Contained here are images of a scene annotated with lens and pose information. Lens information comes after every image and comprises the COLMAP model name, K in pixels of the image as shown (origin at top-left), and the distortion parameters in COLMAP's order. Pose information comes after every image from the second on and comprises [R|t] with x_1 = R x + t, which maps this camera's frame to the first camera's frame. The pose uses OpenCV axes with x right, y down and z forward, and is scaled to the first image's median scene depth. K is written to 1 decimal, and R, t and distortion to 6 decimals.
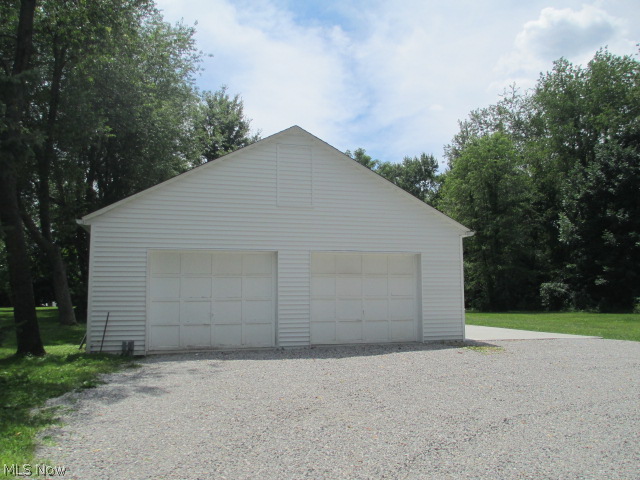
lens RADIAL K [[526.1, 0, 321.1], [0, 526.1, 227.1], [0, 0, 1]] dist [-0.093047, 0.075392]
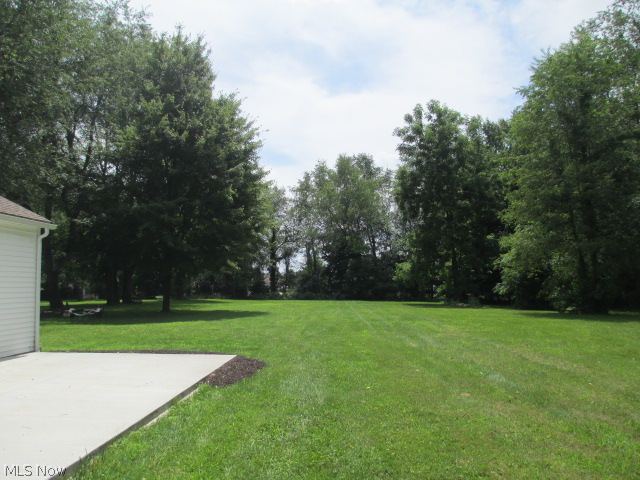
lens RADIAL K [[526.1, 0, 321.1], [0, 526.1, 227.1], [0, 0, 1]] dist [-0.093047, 0.075392]
pose [[0.949403, -0.048687, -0.310263, 0.241914], [0.056280, 0.998294, 0.015562, 0.034229], [0.308976, -0.032236, 0.950523, 0.308087]]
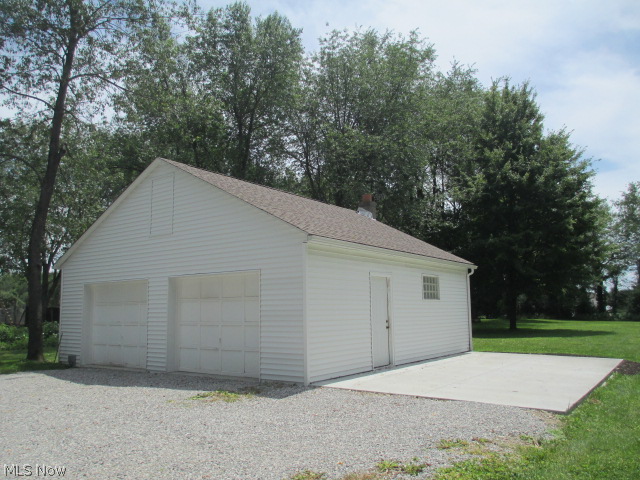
lens RADIAL K [[526.1, 0, 321.1], [0, 526.1, 227.1], [0, 0, 1]] dist [-0.093047, 0.075392]
pose [[0.630605, -0.118810, -0.766956, 0.264402], [0.103596, 0.992256, -0.068533, 0.014316], [0.769159, -0.036237, 0.638029, 0.169323]]
